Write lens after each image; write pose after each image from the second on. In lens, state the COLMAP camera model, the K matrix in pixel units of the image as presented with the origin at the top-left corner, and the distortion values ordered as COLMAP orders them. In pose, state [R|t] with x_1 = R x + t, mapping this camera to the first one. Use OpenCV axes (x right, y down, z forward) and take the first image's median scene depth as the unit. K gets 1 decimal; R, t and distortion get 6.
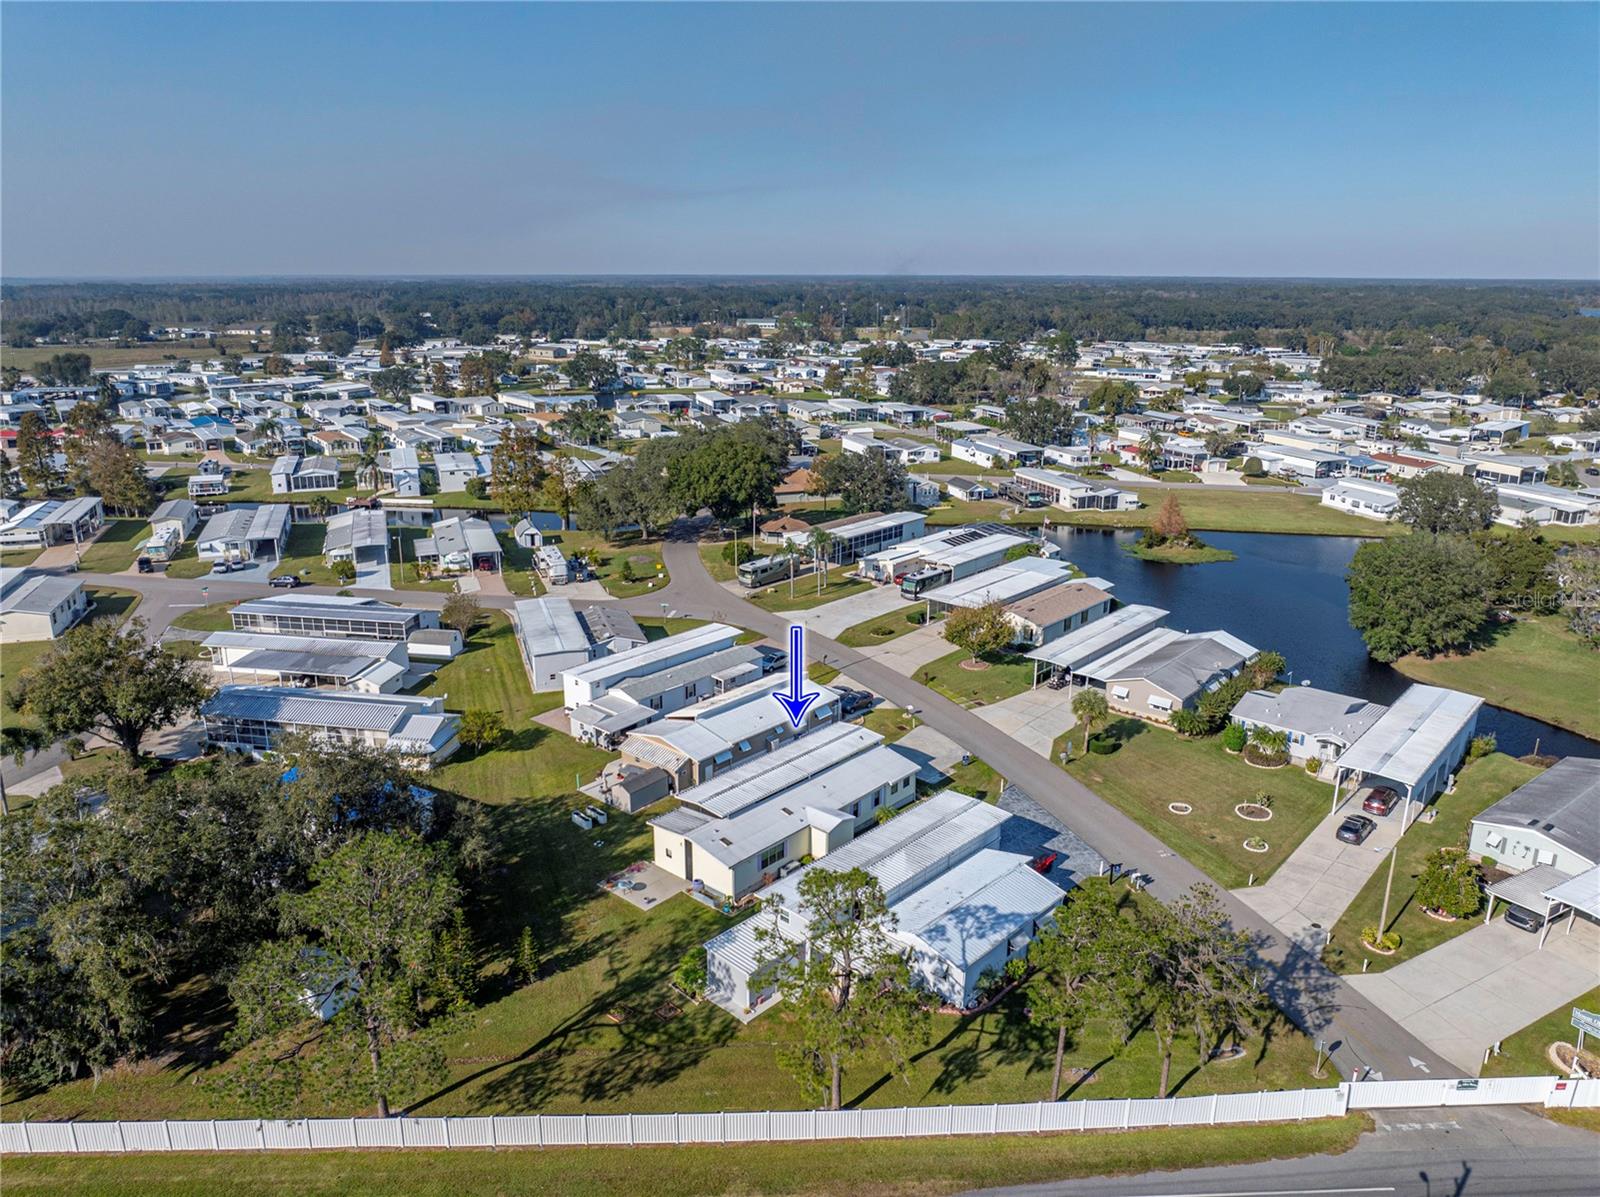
lens RADIAL K [[1110.3, 0, 823.0], [0, 1110.3, 579.7], [0, 0, 1]] dist [-0.027562, 0.013022]
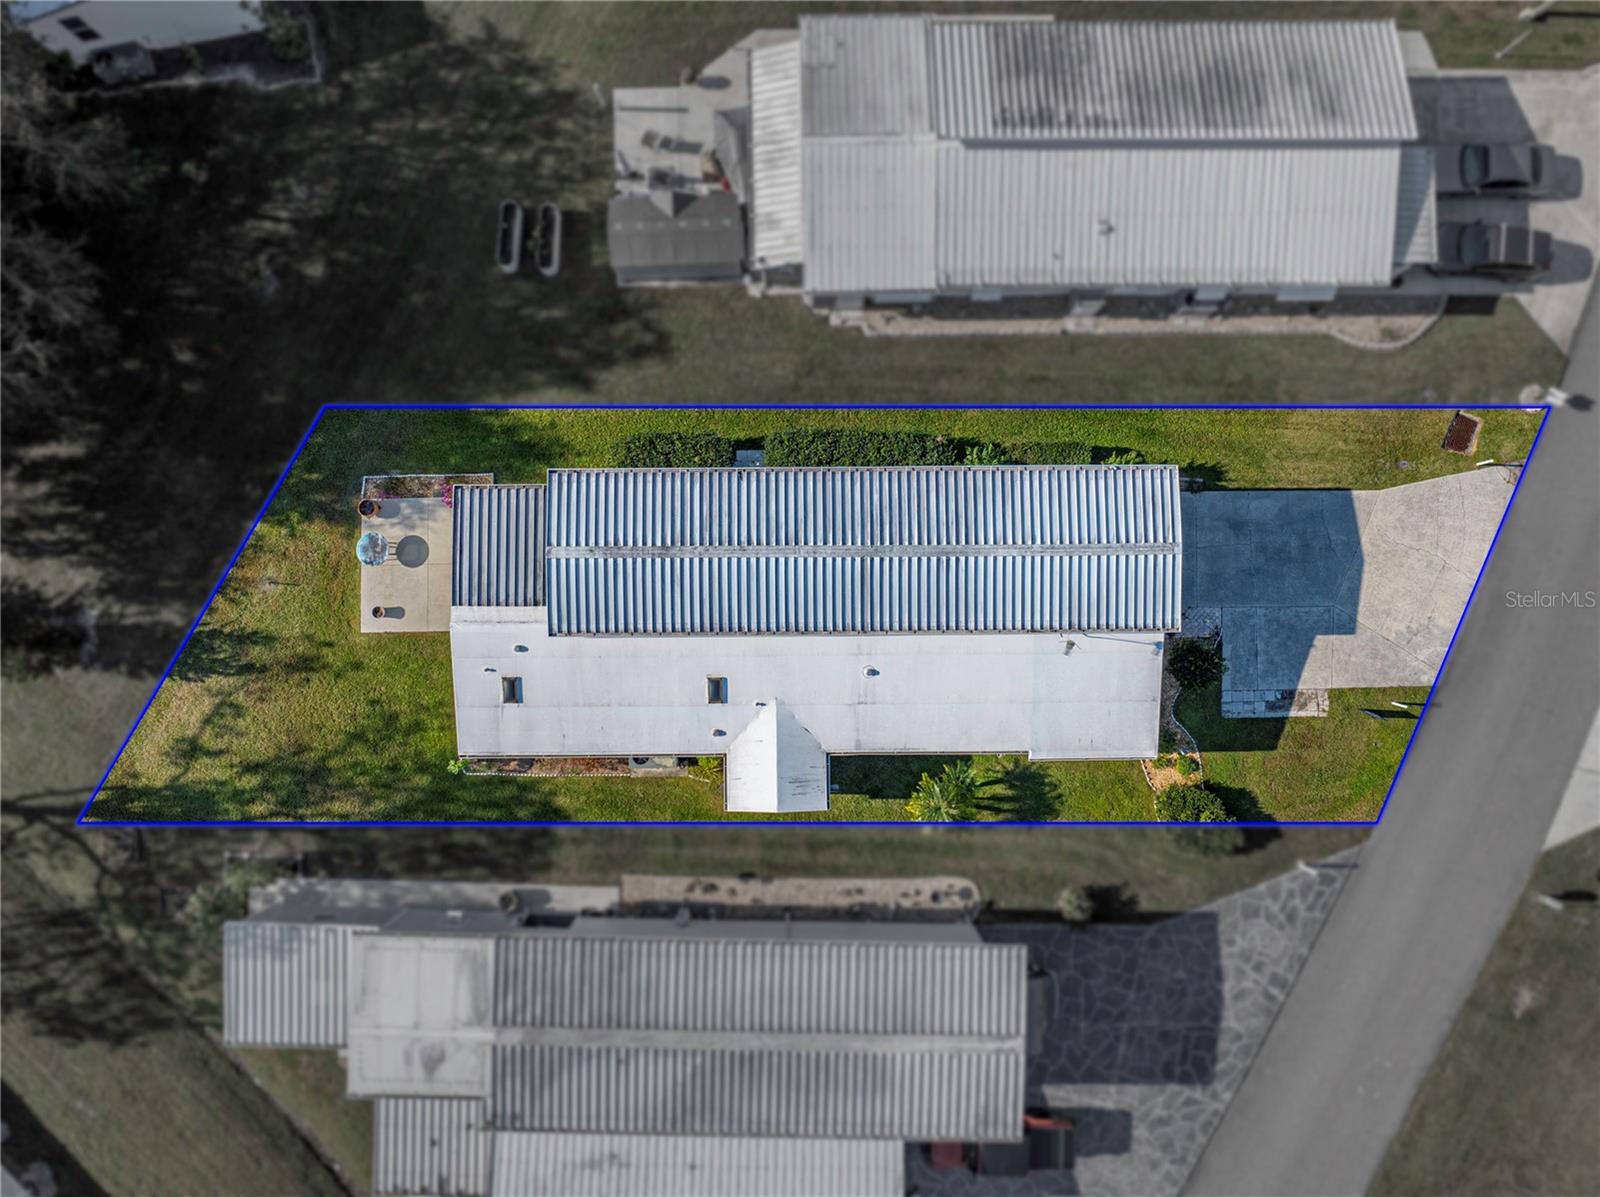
lens RADIAL K [[1157.4, 0, 835.8], [0, 1157.4, 589.4], [0, 0, 1]] dist [-0.028335, 0.017607]
pose [[0.656089, 0.754625, -0.009339, -0.015749], [-0.209530, 0.194031, 0.958357, -0.126993], [0.725013, -0.626811, 0.285419, 0.524710]]
